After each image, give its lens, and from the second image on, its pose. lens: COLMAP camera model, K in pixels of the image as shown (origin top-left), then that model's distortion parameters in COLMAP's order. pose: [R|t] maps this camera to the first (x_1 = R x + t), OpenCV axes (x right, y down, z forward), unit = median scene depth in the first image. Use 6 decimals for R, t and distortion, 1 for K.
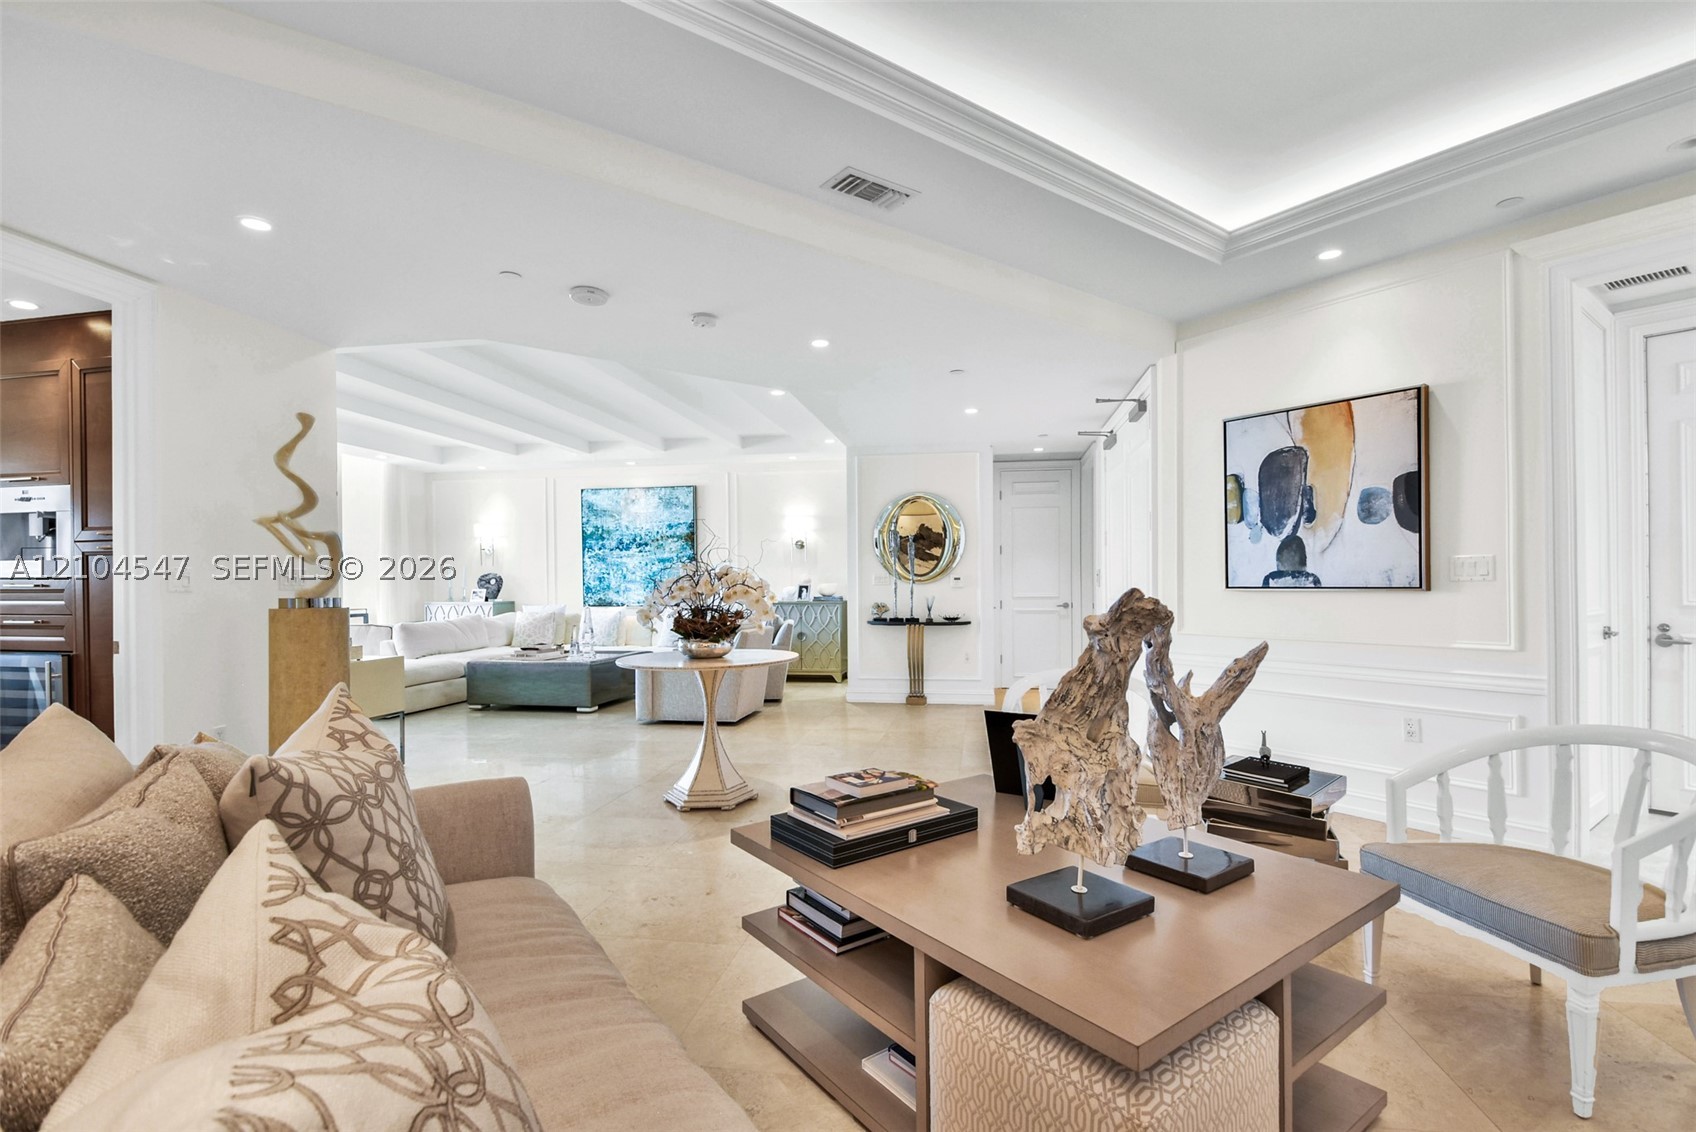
lens RADIAL K [[777.0, 0, 873.8], [0, 777.0, 583.3], [0, 0, 1]] dist [0.001440, -0.020004]
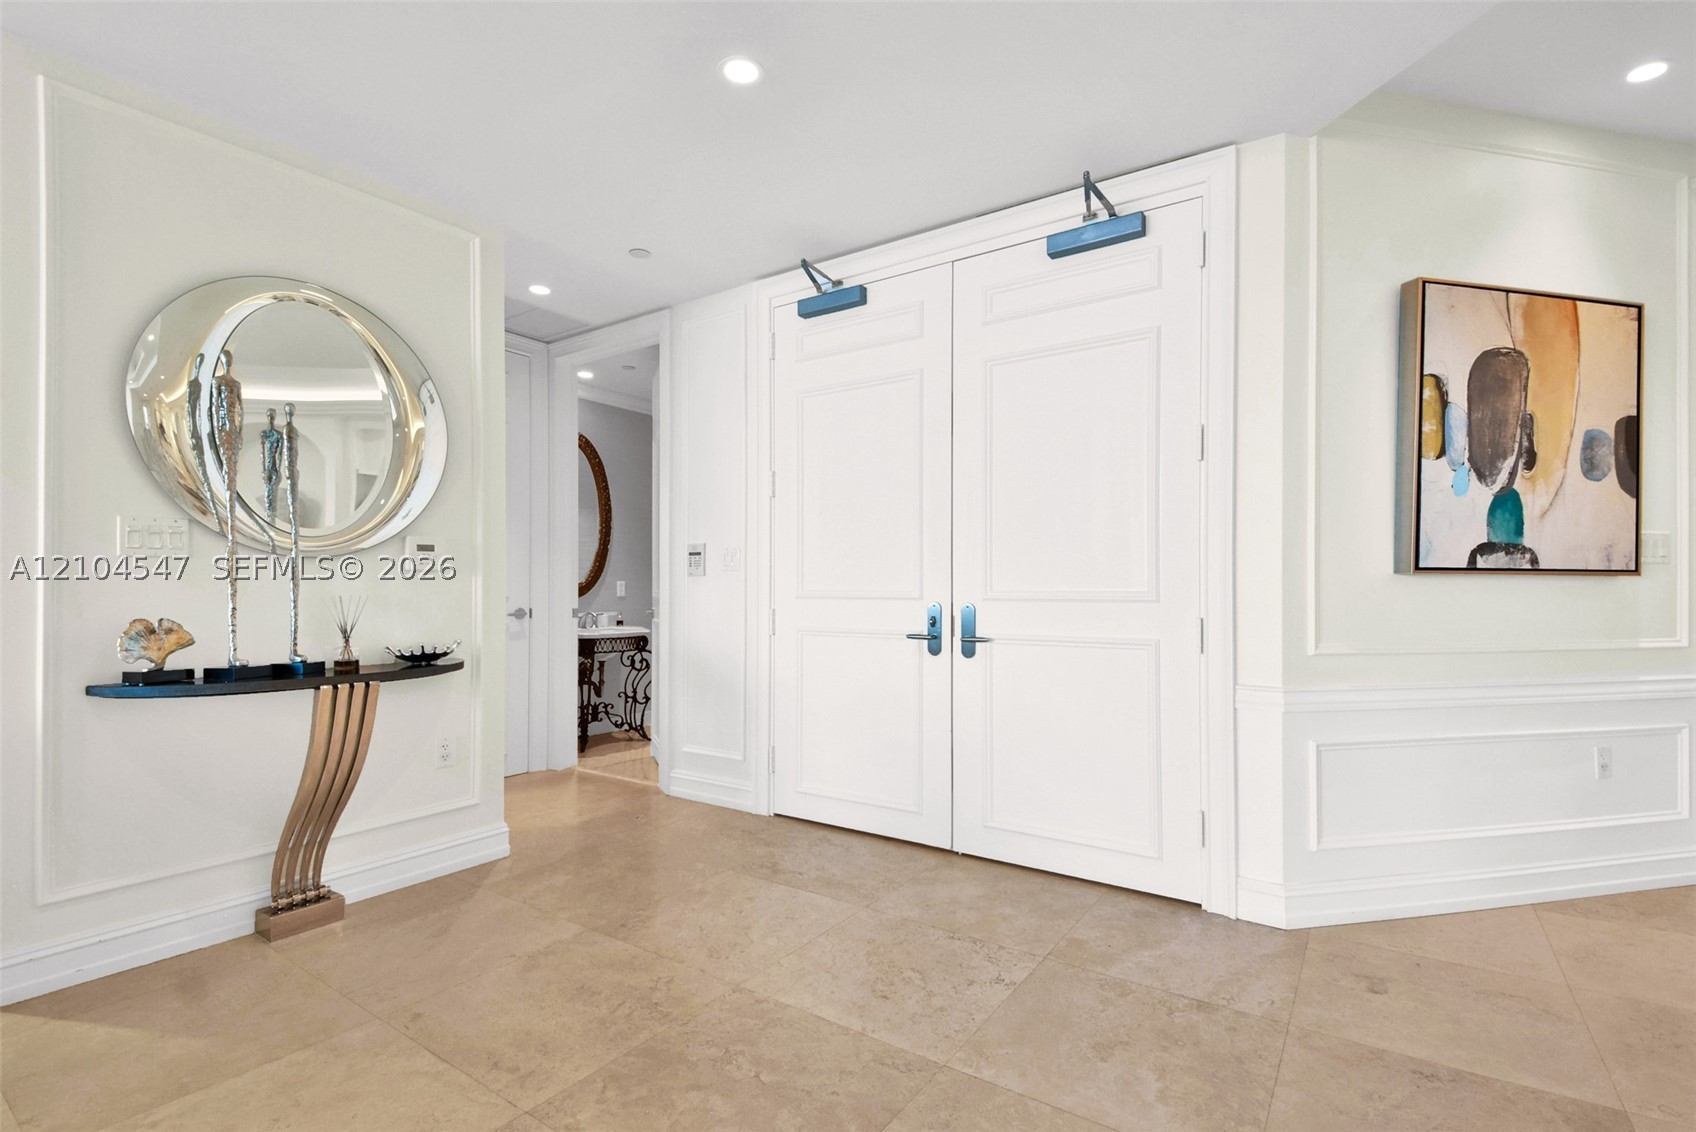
lens RADIAL K [[765.6, 0, 846.0], [0, 765.6, 582.2], [0, 0, 1]] dist [0.001591, -0.013754]
pose [[0.437794, 0.010863, 0.899010, -0.246529], [-0.004559, 0.999941, -0.009863, 0.023441], [-0.899064, 0.000220, 0.437818, 1.167893]]
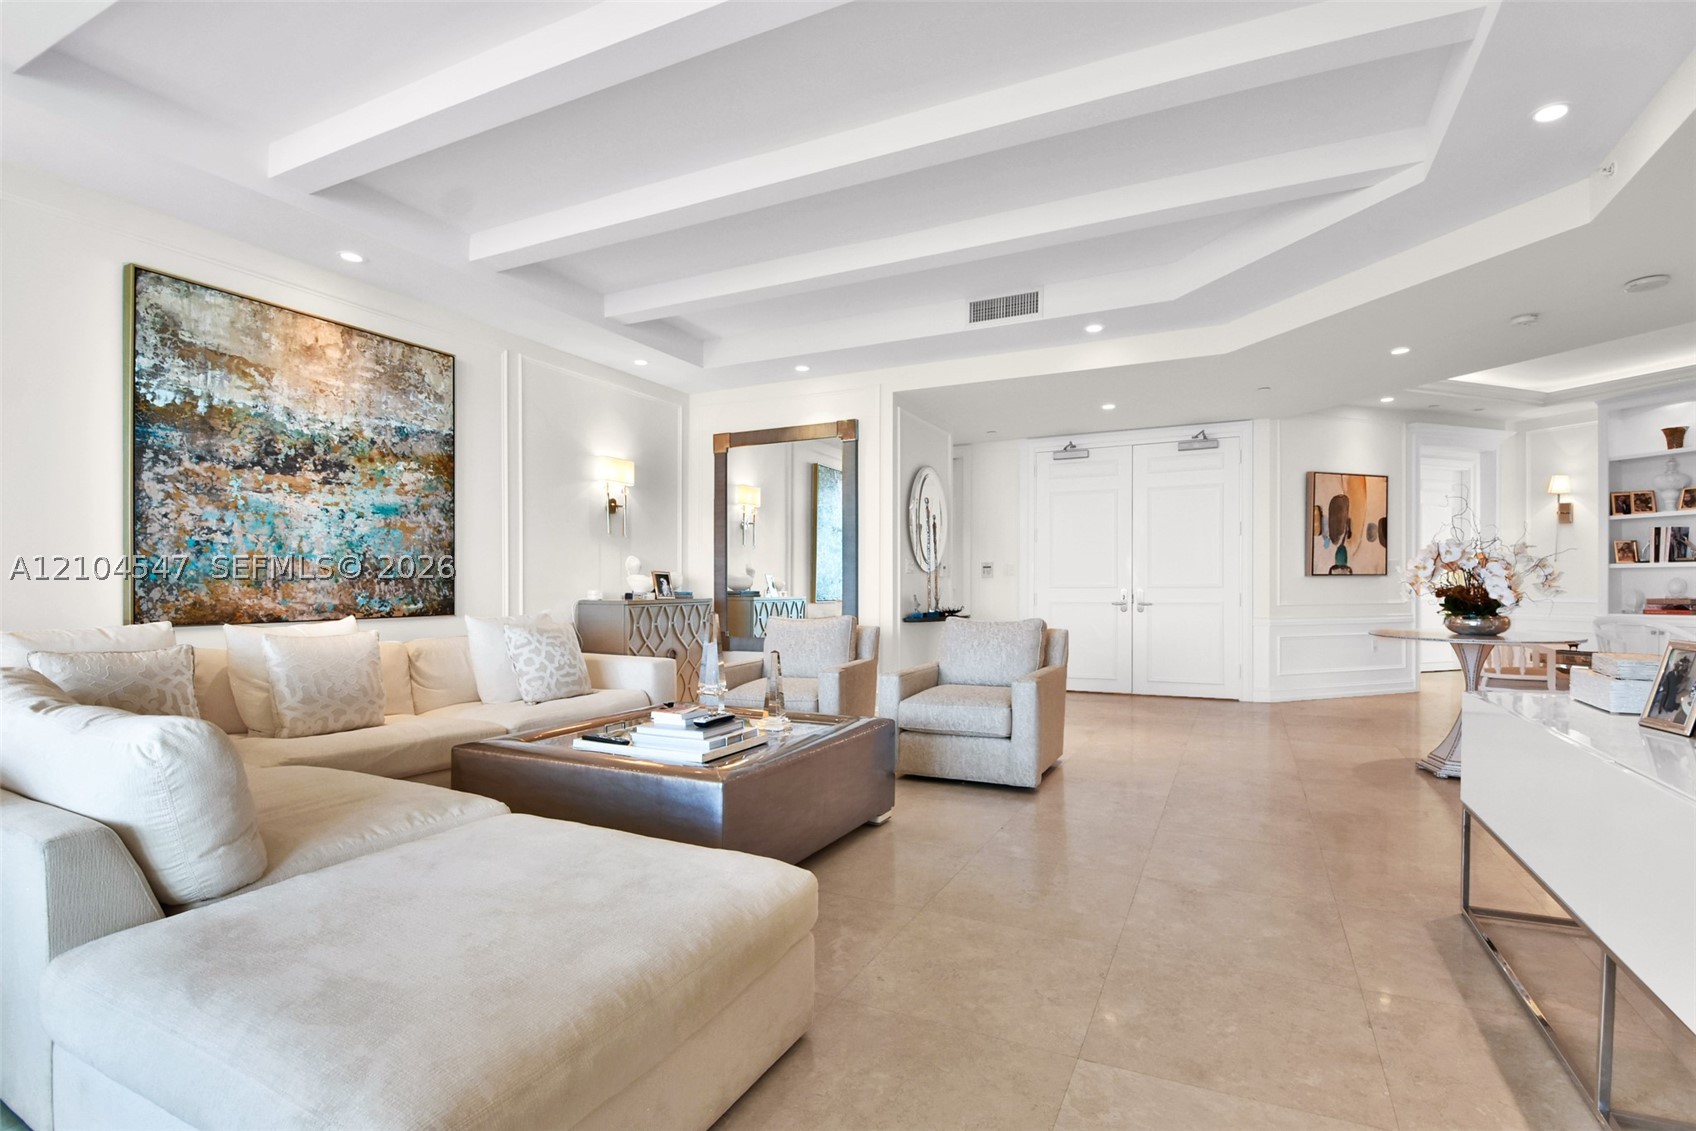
lens RADIAL K [[784.9, 0, 868.8], [0, 784.9, 586.0], [0, 0, 1]] dist [0.001417, -0.019799]
pose [[0.287765, 0.004359, 0.957691, -1.417002], [0.003203, 0.999980, -0.005514, 0.035976], [-0.957696, 0.004655, 0.287746, 1.459671]]
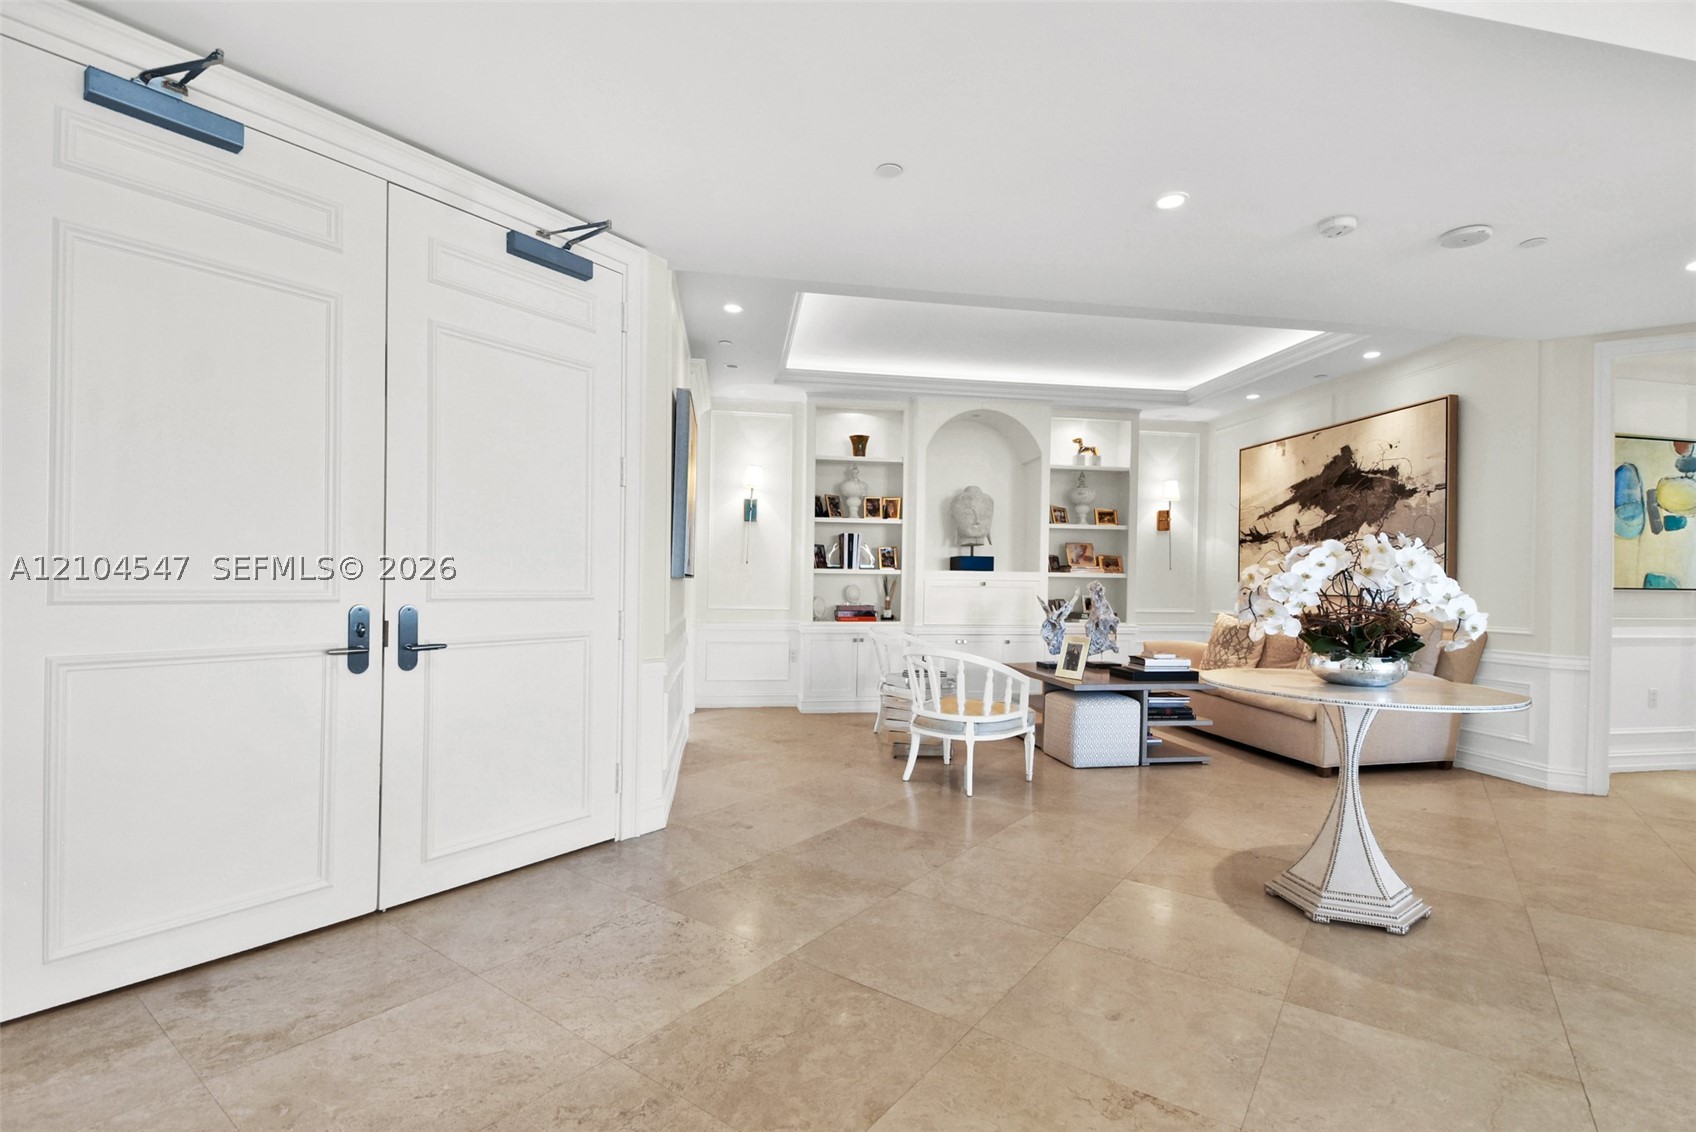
lens RADIAL K [[777.0, 0, 873.8], [0, 777.0, 583.3], [0, 0, 1]] dist [0.001440, -0.020004]
pose [[-0.892289, -0.006468, 0.451419, -0.152750], [-0.008675, 0.999958, -0.002820, 0.017189], [-0.451382, -0.006433, -0.892308, 1.758030]]
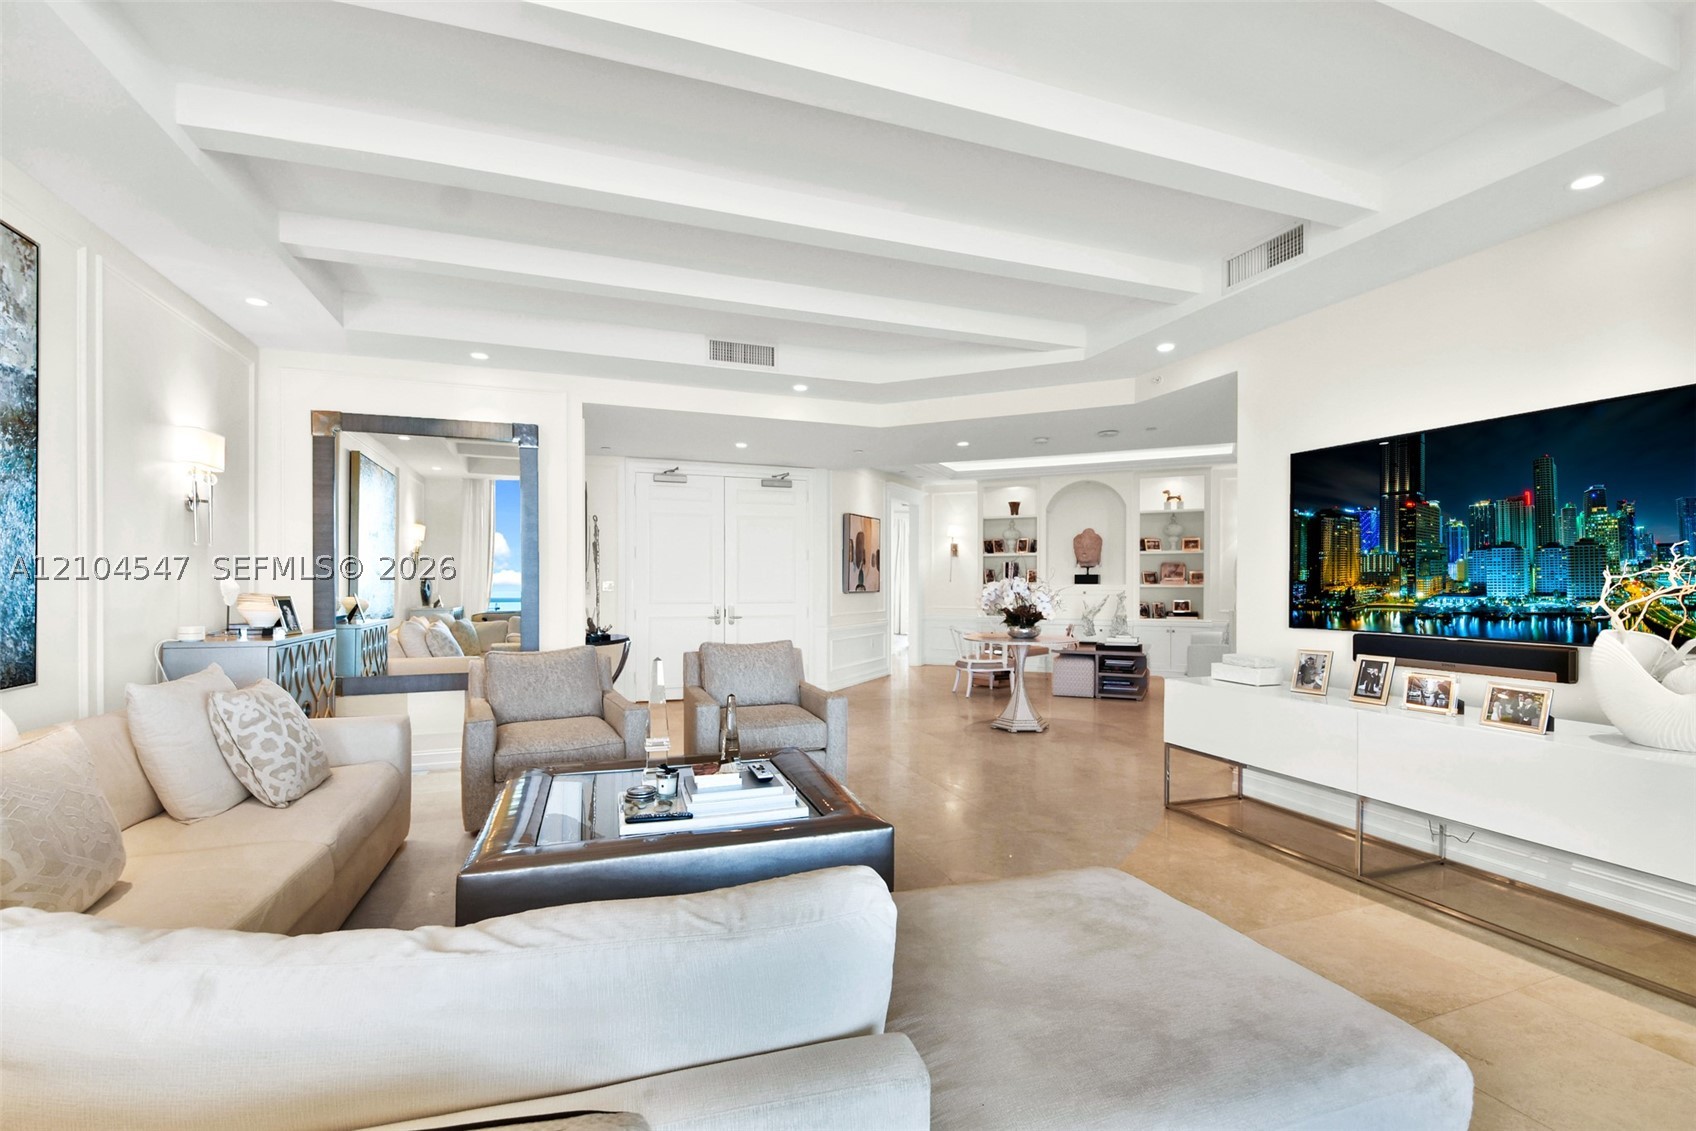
lens RADIAL K [[754.2, 0, 856.7], [0, 754.2, 595.9], [0, 0, 1]] dist [0.009344, -0.017509]
pose [[-0.484930, -0.010570, 0.874489, -1.397035], [0.001398, 0.999916, 0.012861, -0.010962], [-0.874552, 0.007459, -0.484875, 2.038890]]
